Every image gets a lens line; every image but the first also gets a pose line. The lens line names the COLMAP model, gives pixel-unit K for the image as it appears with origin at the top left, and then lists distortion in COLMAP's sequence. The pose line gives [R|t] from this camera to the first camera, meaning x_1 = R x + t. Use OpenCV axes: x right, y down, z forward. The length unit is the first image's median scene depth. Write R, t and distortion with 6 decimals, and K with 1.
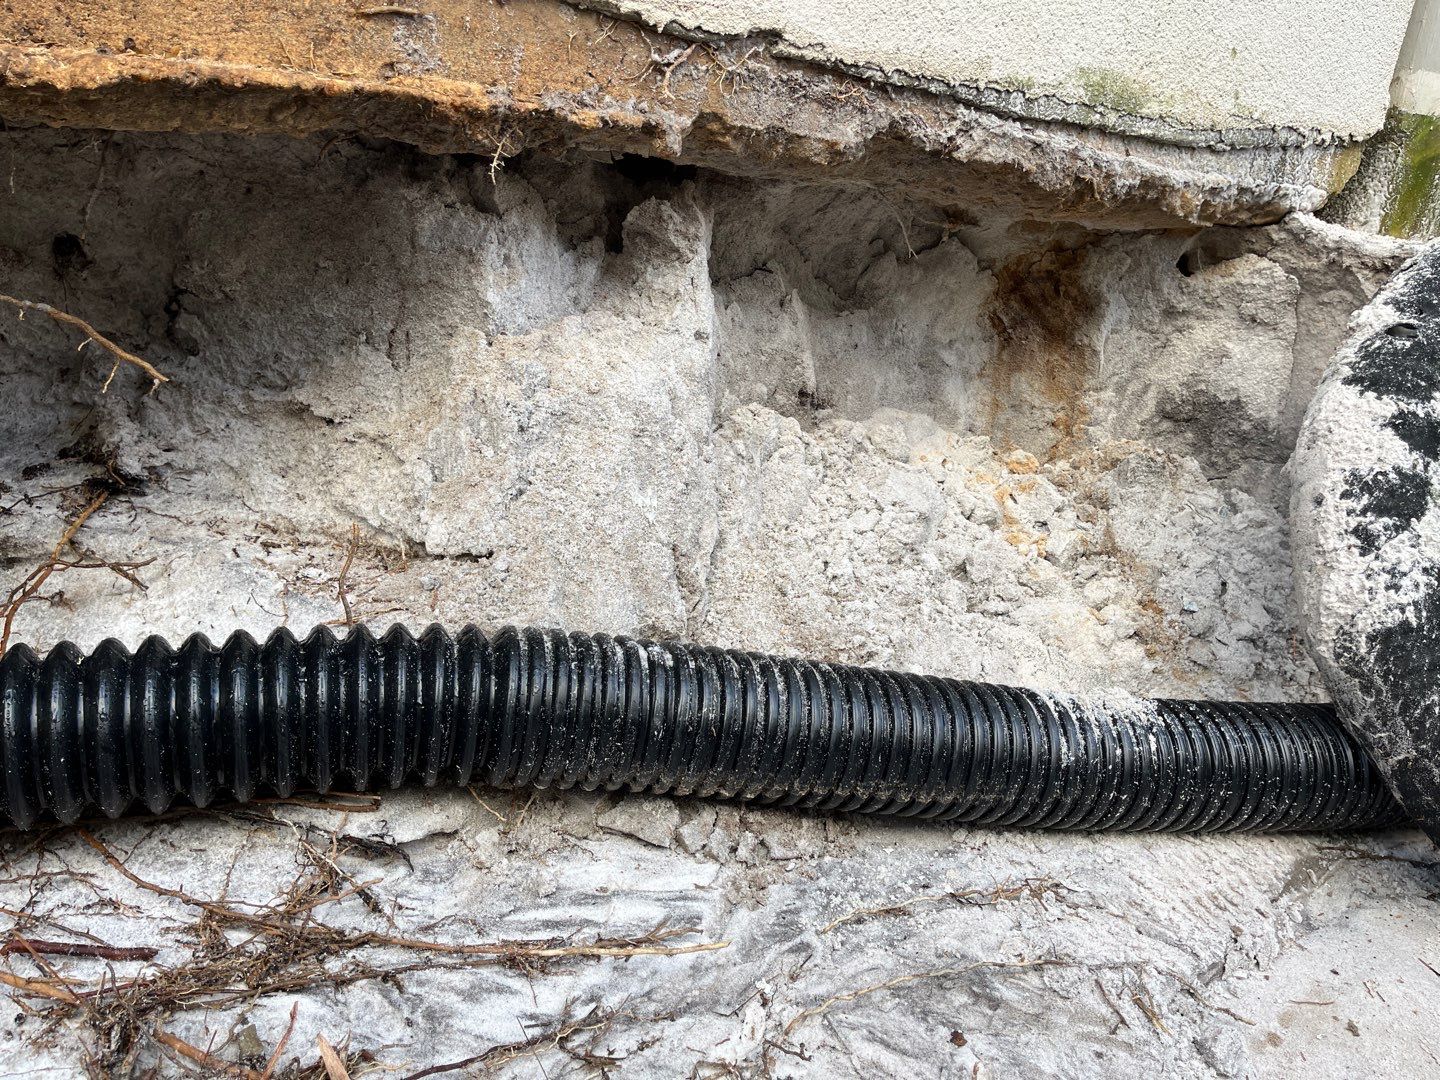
lens RADIAL K [[1077.7, 0, 744.0], [0, 1077.7, 542.1], [0, 0, 1]] dist [0.079877, -0.099882]
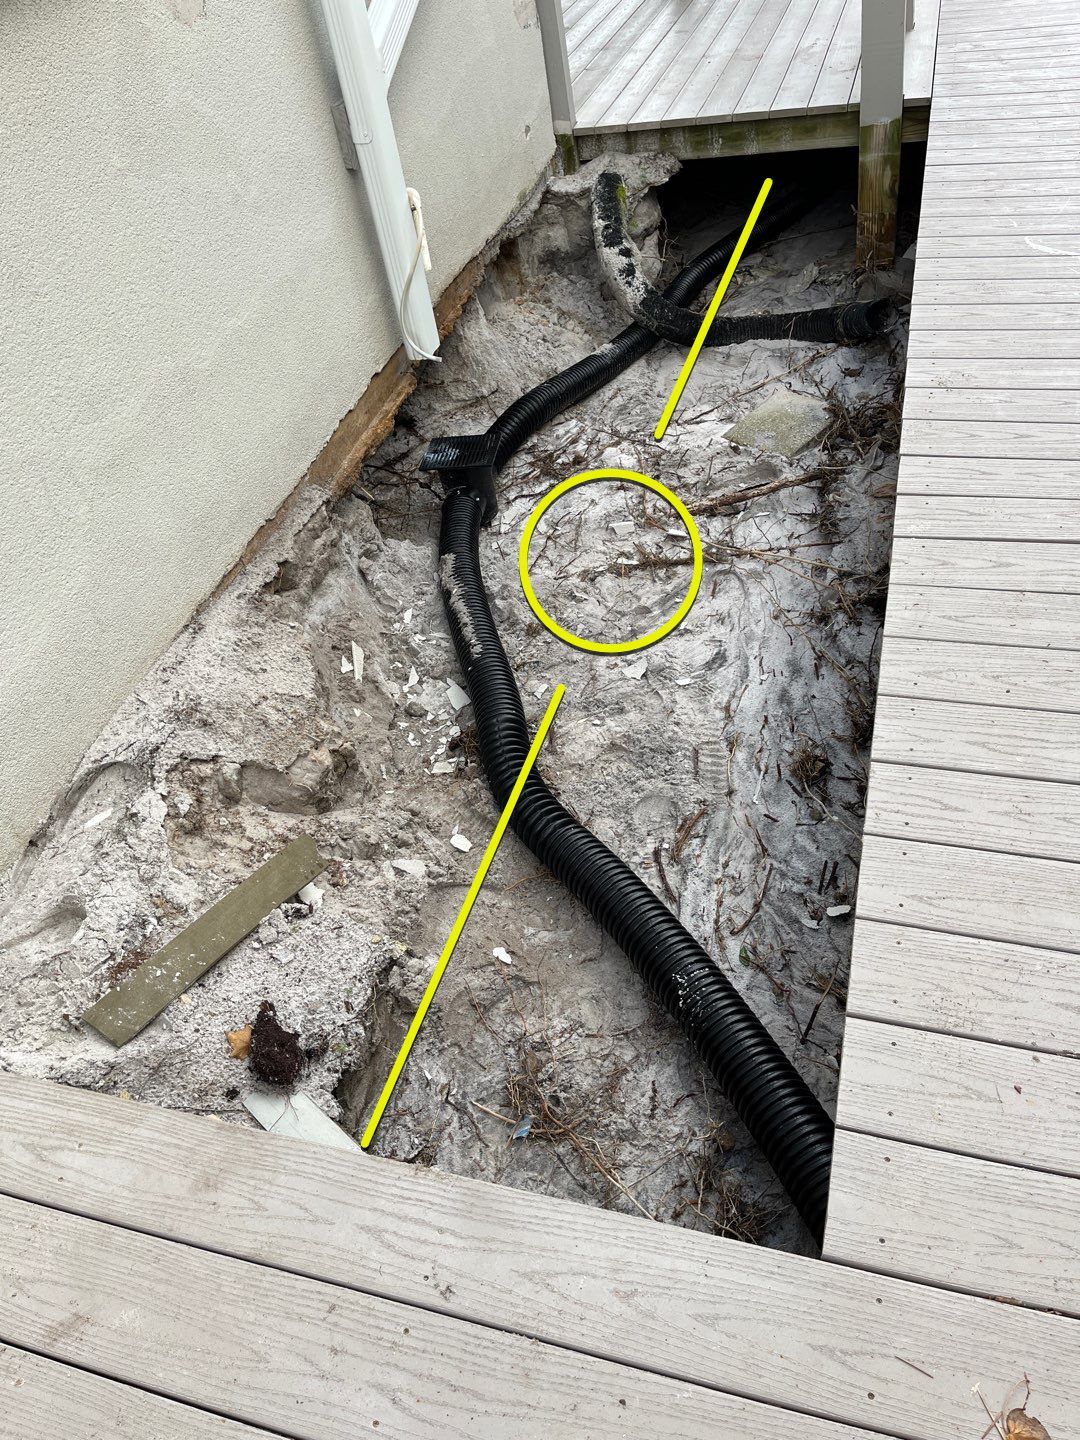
lens RADIAL K [[1077.7, 0, 540.0], [0, 1077.7, 720.0], [0, 0, 1]] dist [0.079877, -0.099882]
pose [[0.697609, -0.628484, 0.344019, -2.195237], [0.457628, 0.760302, 0.460996, -0.813824], [-0.551287, -0.164163, 0.818006, -2.562987]]
